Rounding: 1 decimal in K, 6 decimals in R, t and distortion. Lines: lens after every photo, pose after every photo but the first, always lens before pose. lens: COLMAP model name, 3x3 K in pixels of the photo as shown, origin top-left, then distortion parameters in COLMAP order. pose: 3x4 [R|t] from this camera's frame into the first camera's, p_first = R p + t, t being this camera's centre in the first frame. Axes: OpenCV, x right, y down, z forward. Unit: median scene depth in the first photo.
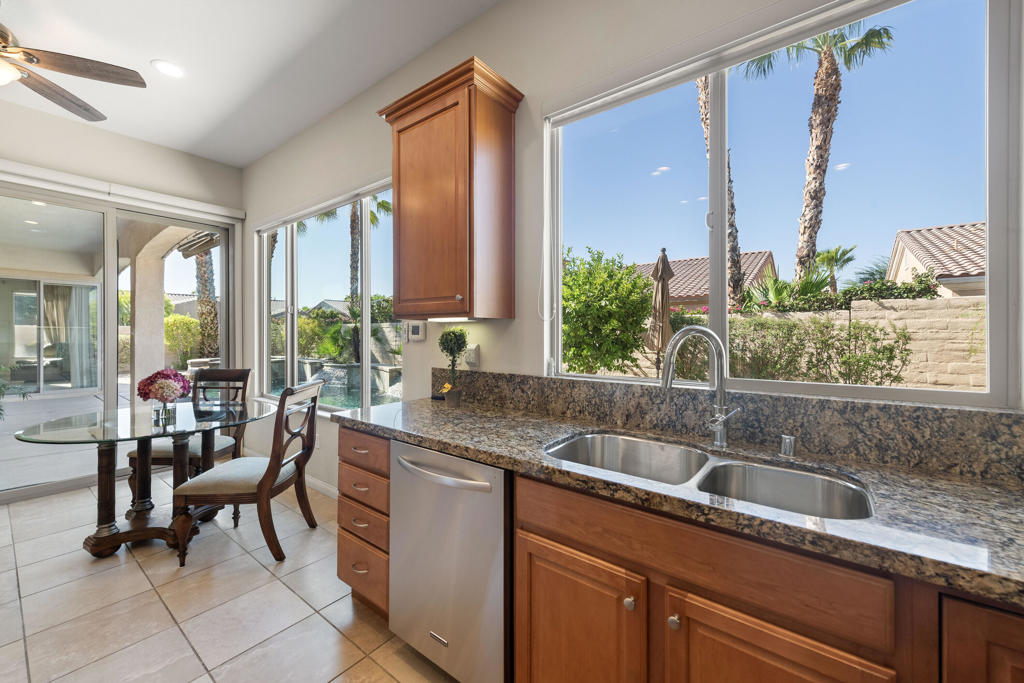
lens RADIAL K [[402.1, 0, 516.5], [0, 402.1, 336.4], [0, 0, 1]] dist [0.008144, -0.000250]
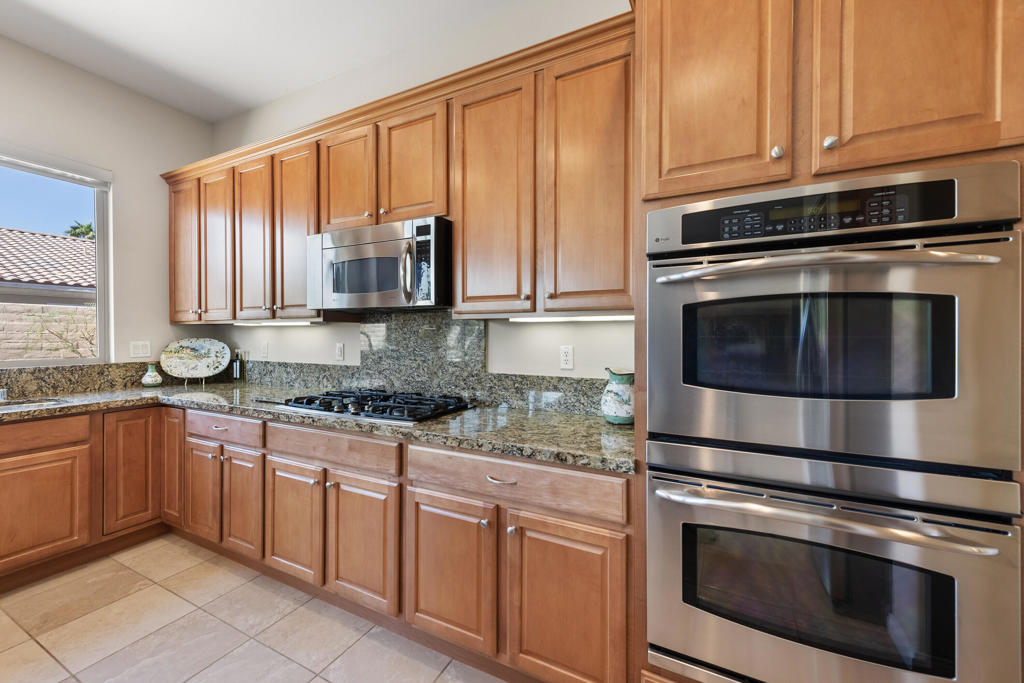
lens RADIAL K [[402.1, 0, 516.5], [0, 402.1, 336.4], [0, 0, 1]] dist [0.008144, -0.000250]
pose [[-0.192710, -0.005303, 0.981241, -0.360459], [0.008579, 0.999938, 0.007089, 0.003119], [-0.981218, 0.009784, -0.192653, -0.211204]]
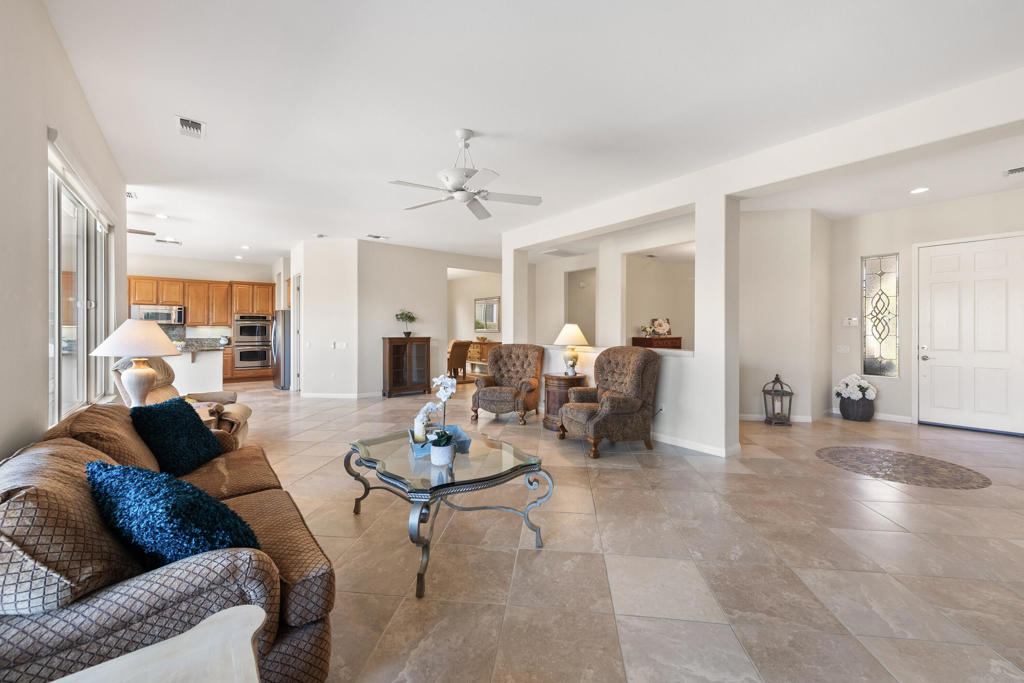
lens RADIAL K [[404.1, 0, 516.9], [0, 404.1, 330.2], [0, 0, 1]] dist [0.008298, -0.000397]
pose [[-0.971458, -0.002081, 0.237201, -1.802760], [0.000502, 0.999941, 0.010831, -0.013067], [-0.237210, 0.010641, -0.971400, 1.130064]]
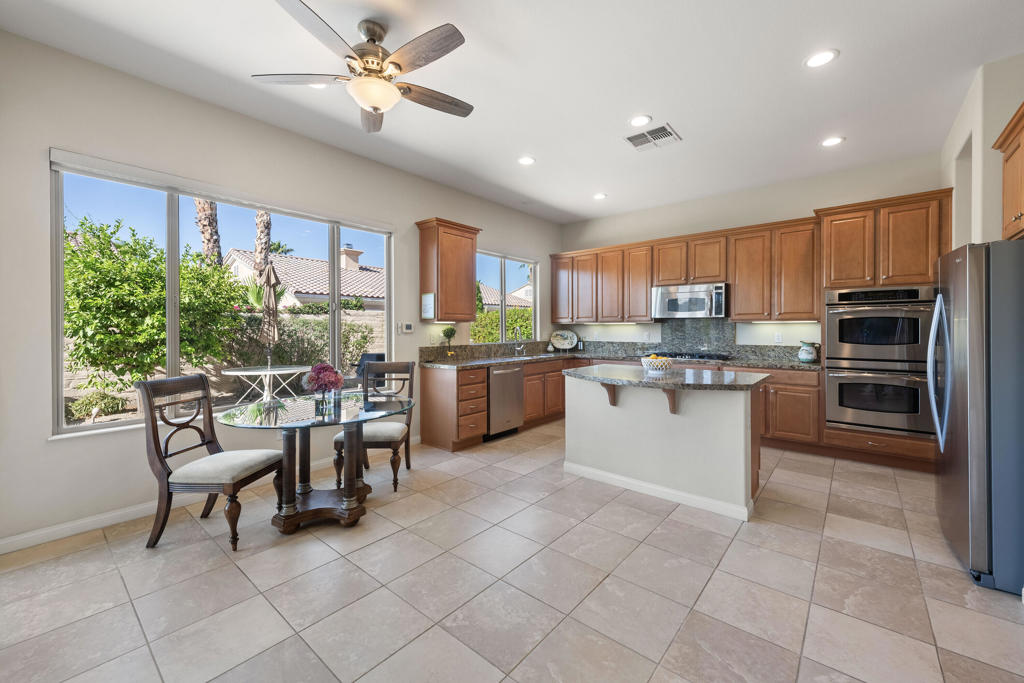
lens RADIAL K [[404.1, 0, 516.9], [0, 404.1, 330.2], [0, 0, 1]] dist [0.008298, -0.000397]
pose [[0.038024, -0.005657, 0.999261, -0.915783], [0.011642, 0.999919, 0.005217, -0.002458], [-0.999209, 0.011435, 0.038086, 0.208325]]
